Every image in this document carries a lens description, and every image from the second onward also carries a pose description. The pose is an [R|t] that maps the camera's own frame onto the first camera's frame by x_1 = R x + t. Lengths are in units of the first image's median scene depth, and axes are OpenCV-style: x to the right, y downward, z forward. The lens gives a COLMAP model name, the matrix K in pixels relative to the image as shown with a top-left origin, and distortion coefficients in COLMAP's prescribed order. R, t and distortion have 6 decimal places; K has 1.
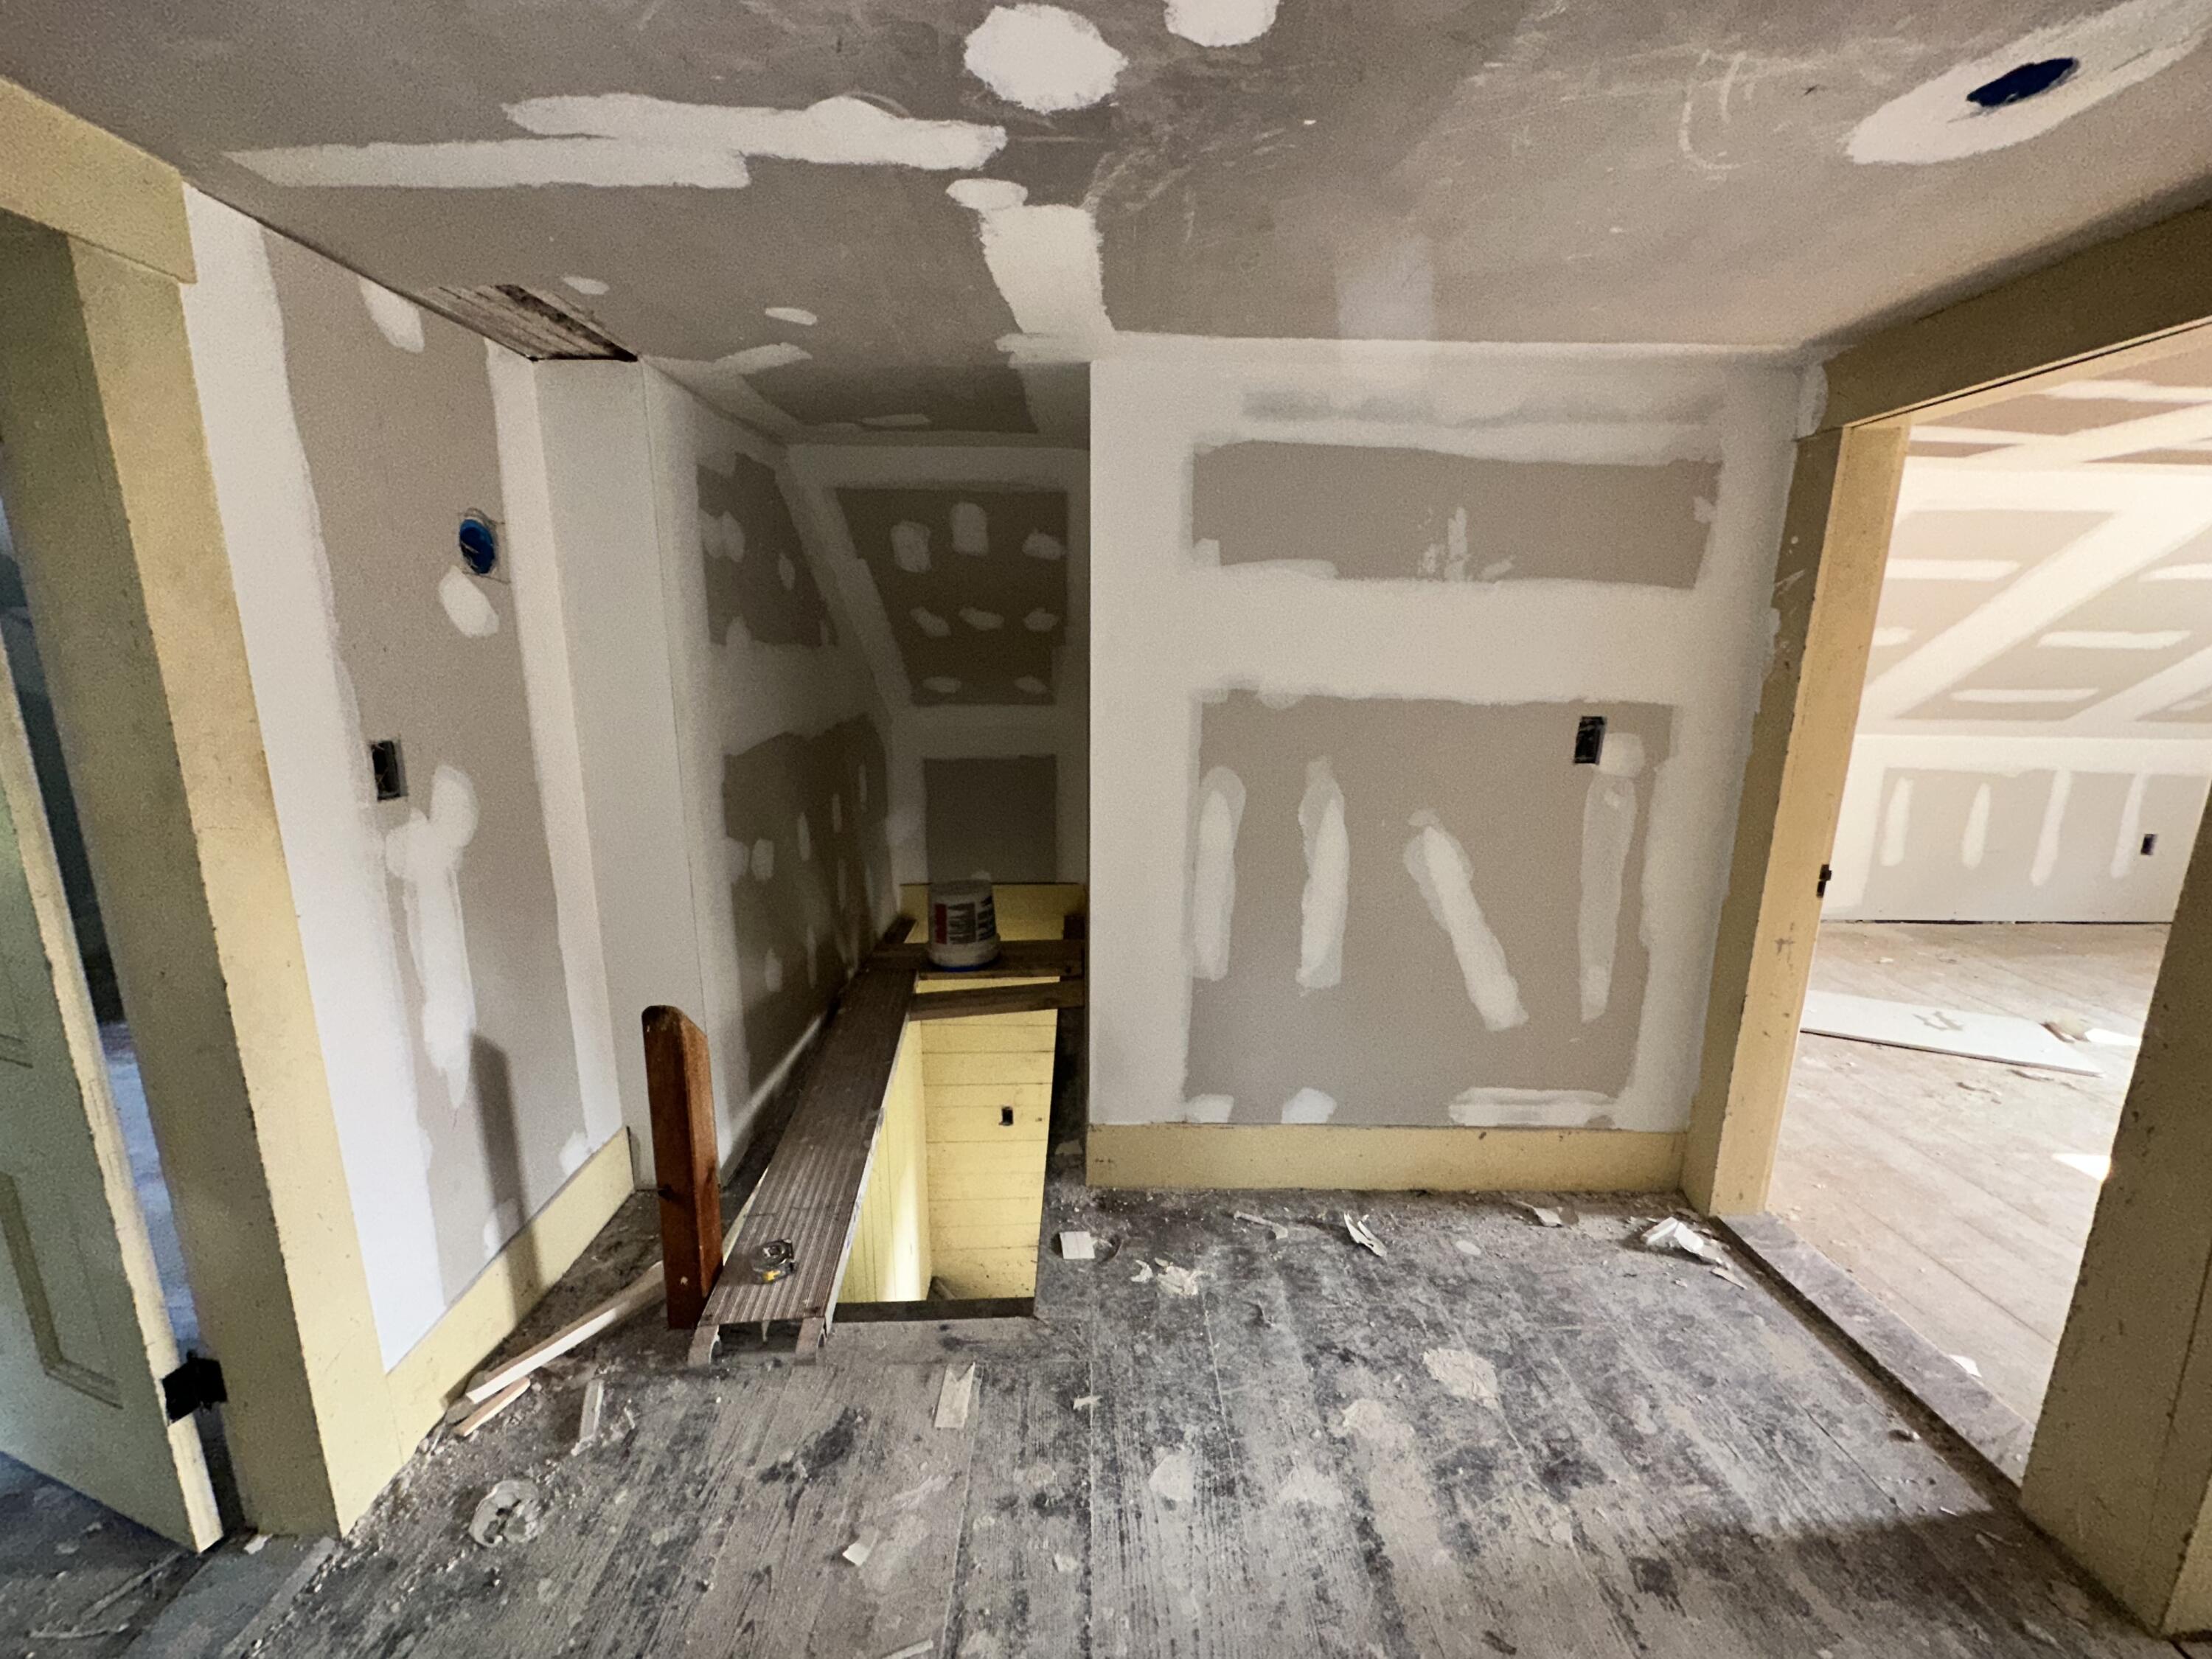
lens RADIAL K [[887.9, 0, 1111.3], [0, 887.9, 830.6], [0, 0, 1]] dist [-0.000883, 0.001515]
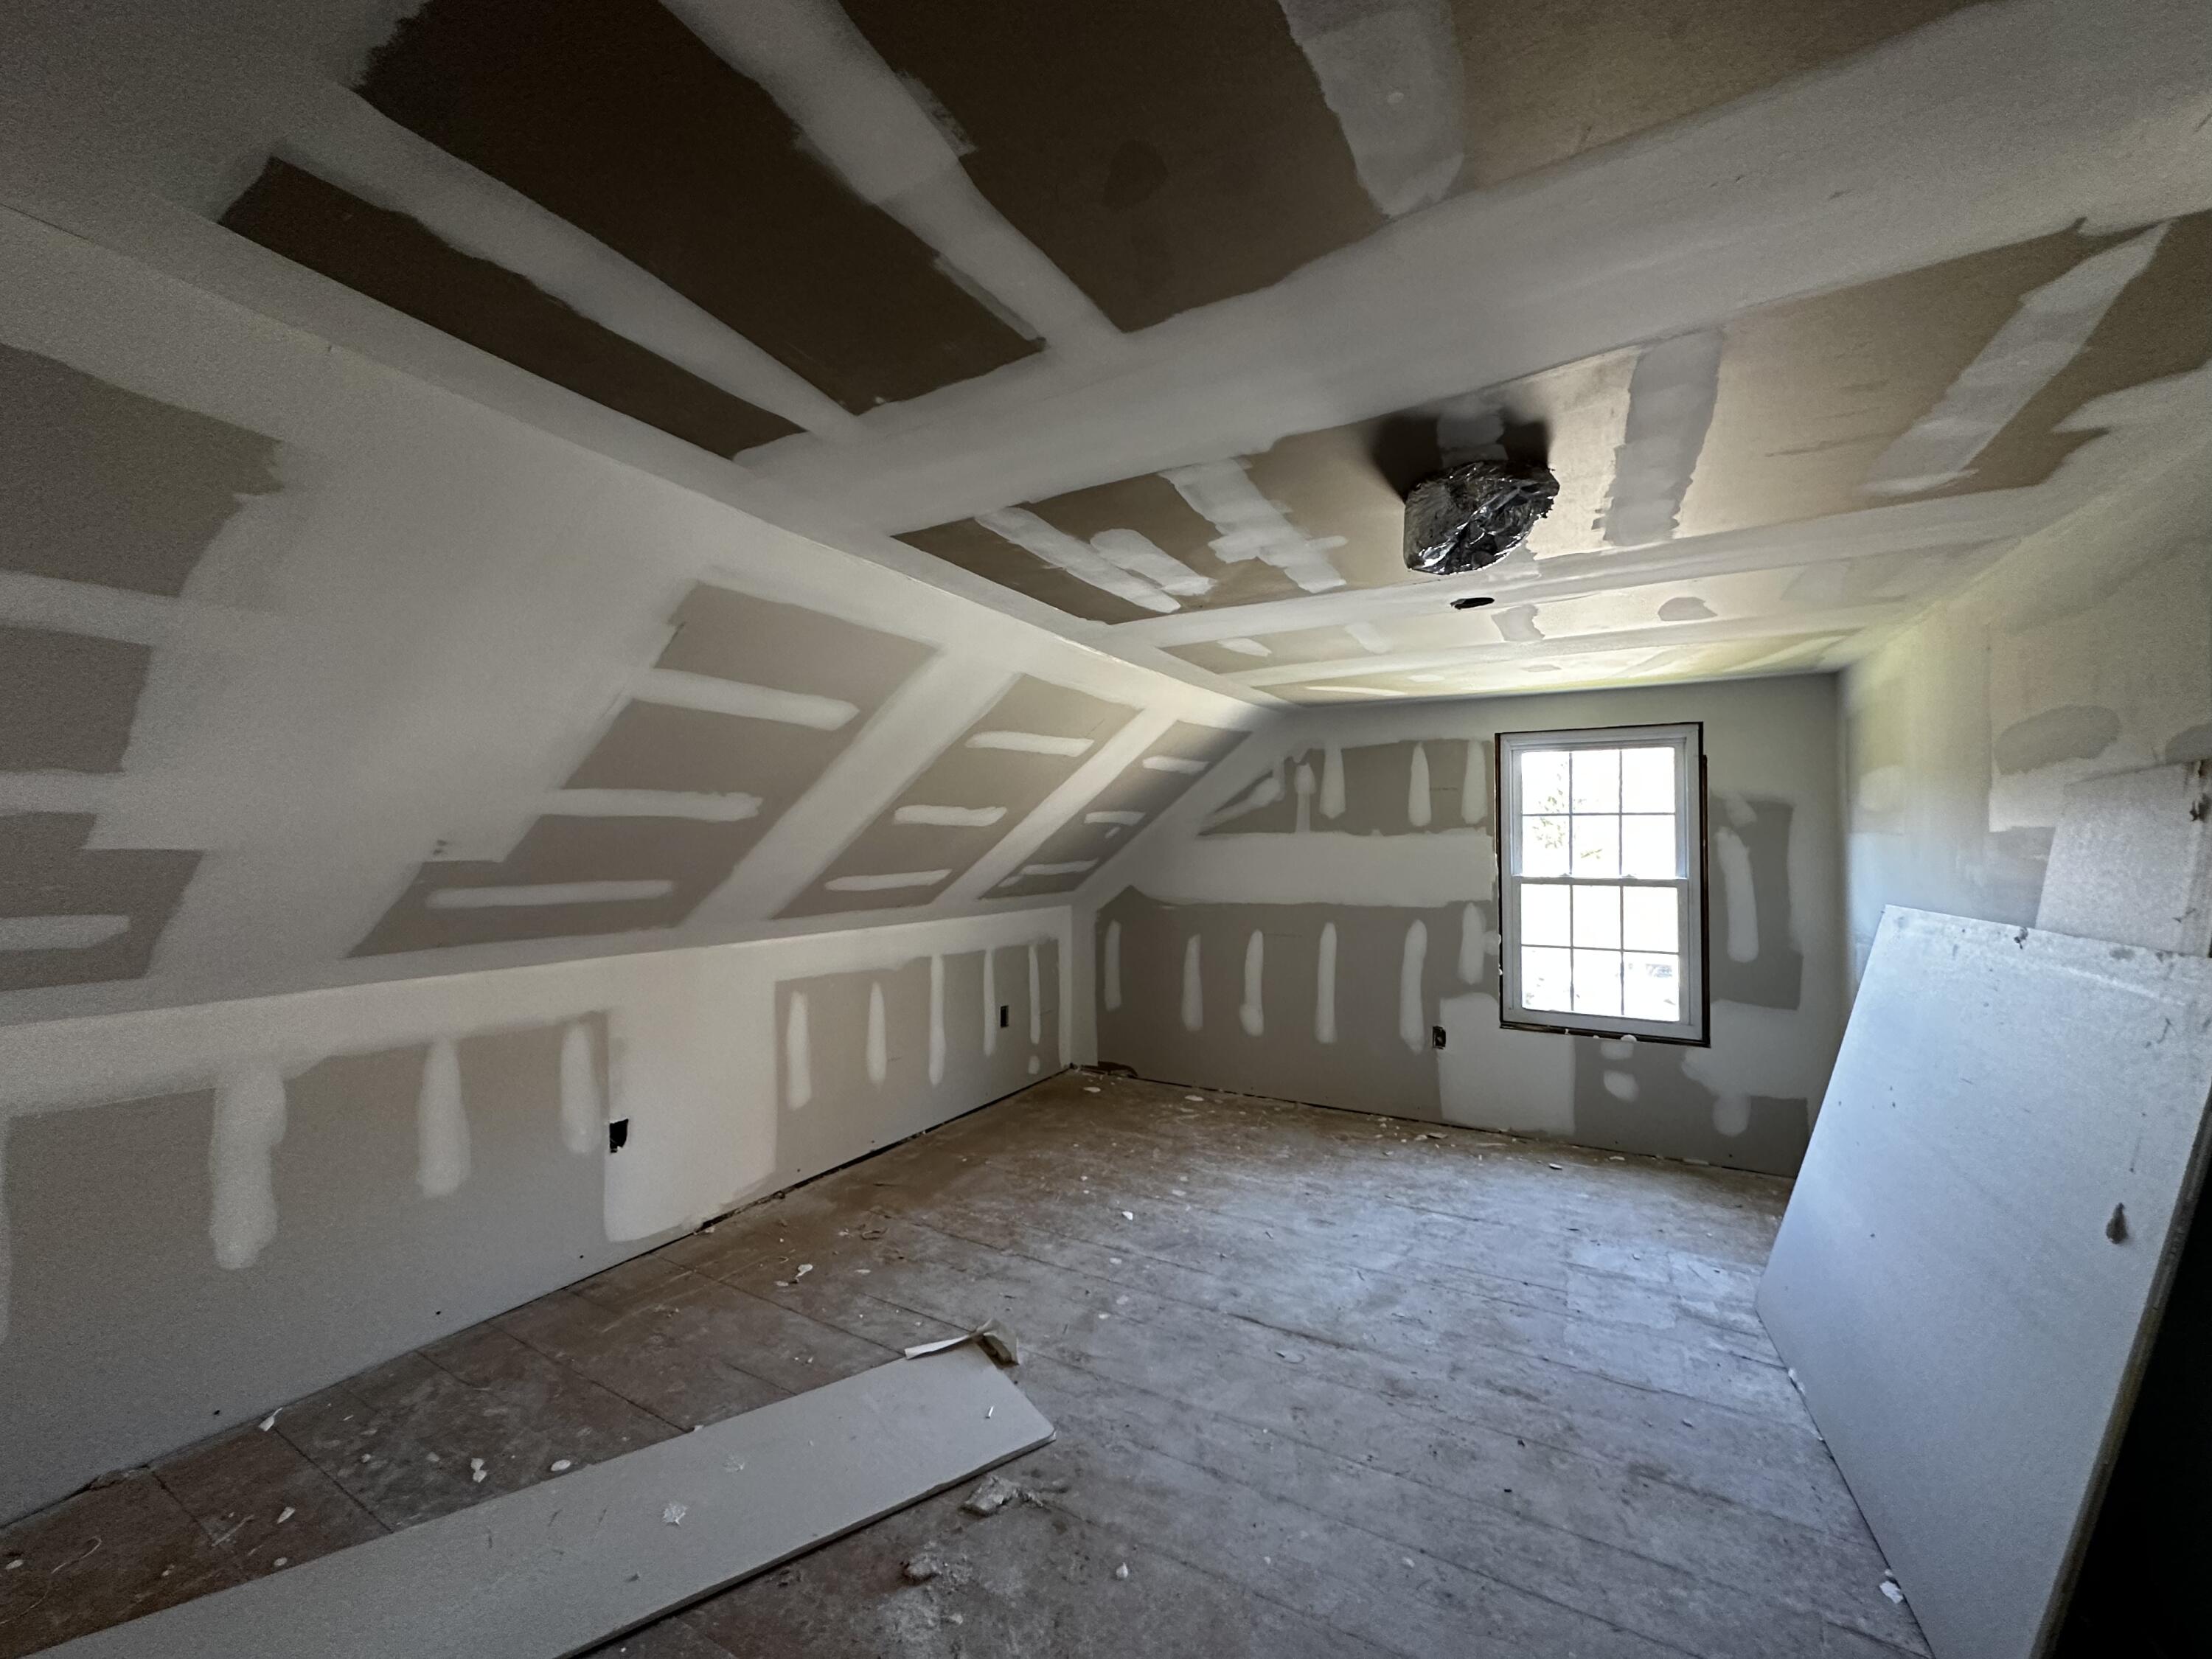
lens RADIAL K [[887.9, 0, 1105.5], [0, 887.9, 833.7], [0, 0, 1]] dist [-0.000883, 0.001515]
pose [[0.526233, 0.000345, 0.850340, 0.380826], [0.173260, 0.978979, -0.107619, -0.064405], [-0.832502, 0.203962, 0.515111, 0.355137]]
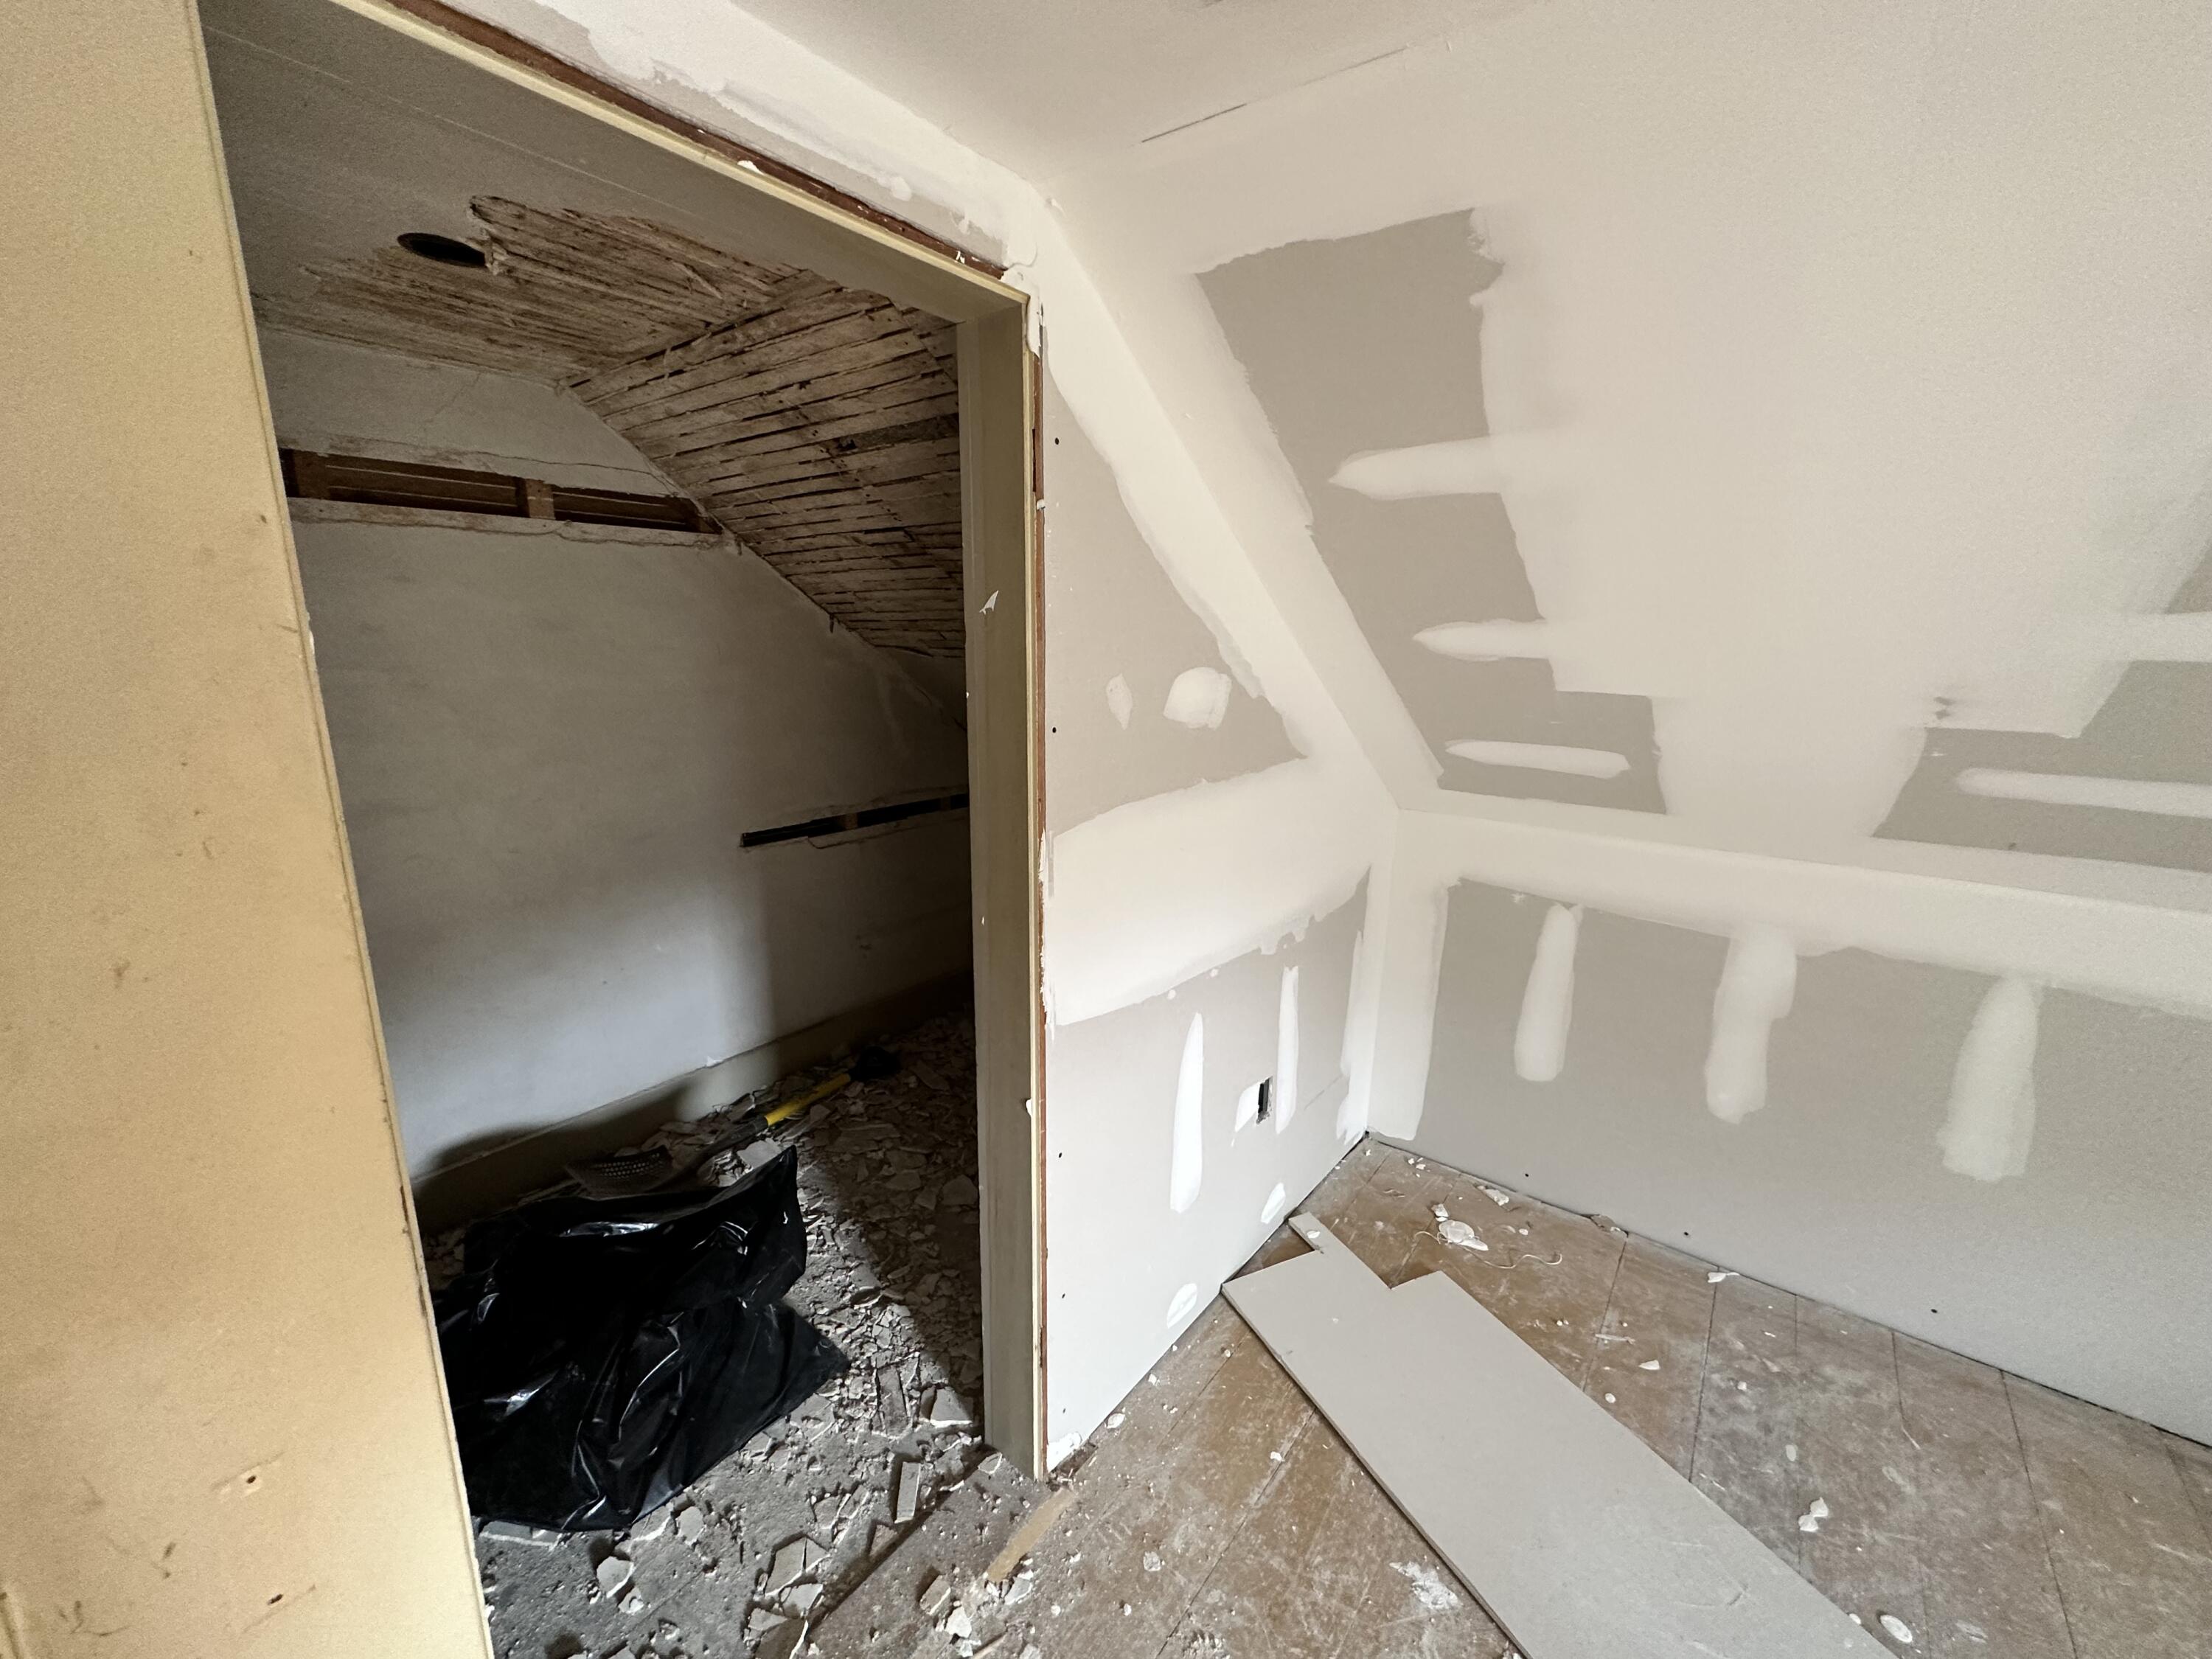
lens RADIAL K [[887.9, 0, 1105.1], [0, 887.9, 824.1], [0, 0, 1]] dist [-0.000883, 0.001515]
pose [[0.767884, 0.138468, -0.625445, 0.557148], [-0.136050, 0.989337, 0.051996, -0.101363], [0.625975, 0.045164, 0.778534, 0.454081]]
